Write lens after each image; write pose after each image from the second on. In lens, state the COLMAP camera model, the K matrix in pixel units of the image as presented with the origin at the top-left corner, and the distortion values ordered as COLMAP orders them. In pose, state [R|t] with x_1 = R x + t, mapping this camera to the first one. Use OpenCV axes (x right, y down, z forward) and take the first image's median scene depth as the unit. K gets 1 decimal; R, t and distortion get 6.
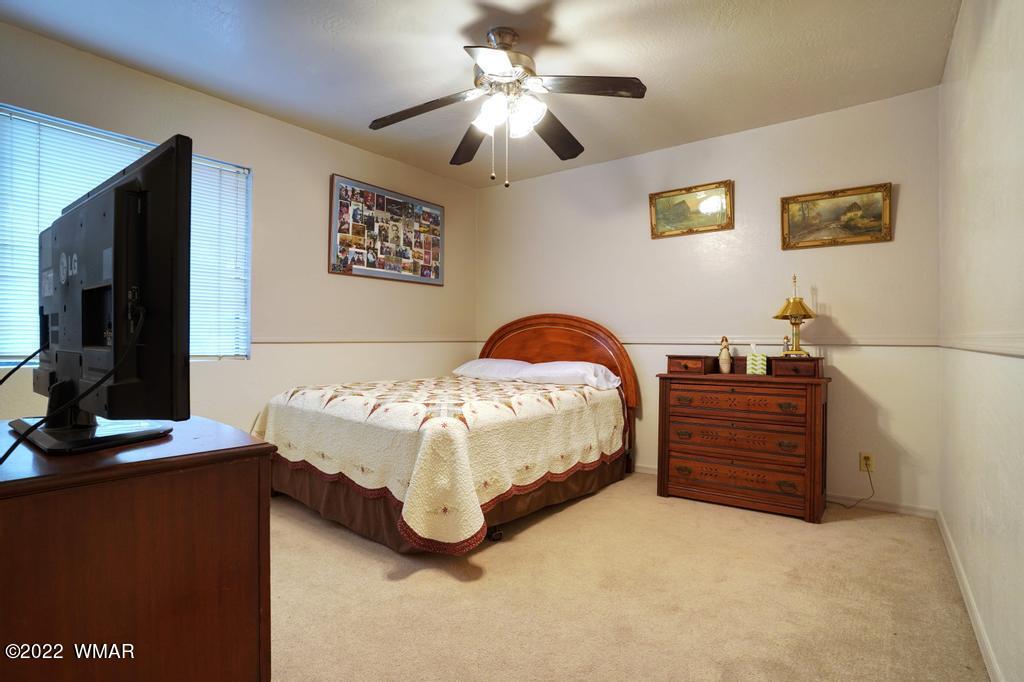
lens RADIAL K [[503.1, 0, 514.7], [0, 503.1, 340.4], [0, 0, 1]] dist [-0.048468, 0.007615]
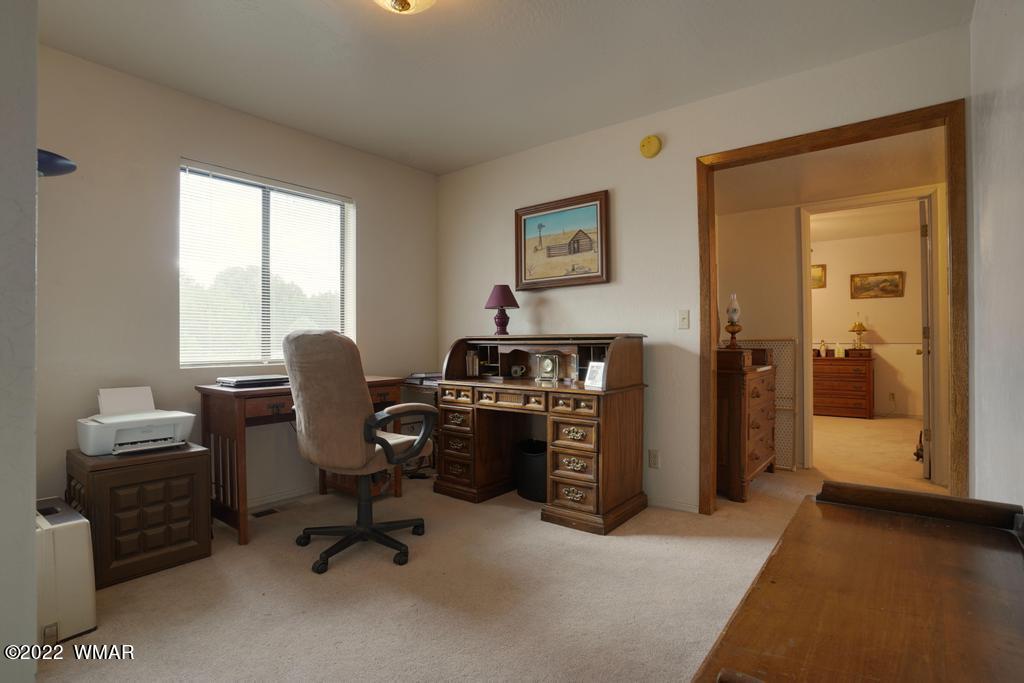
lens RADIAL K [[503.1, 0, 508.7], [0, 503.1, 342.6], [0, 0, 1]] dist [-0.048468, 0.007615]
pose [[0.999147, -0.014184, -0.038770, -0.904464], [0.014372, 0.999886, 0.004583, -0.027120], [0.038701, -0.005137, 0.999238, -1.244980]]
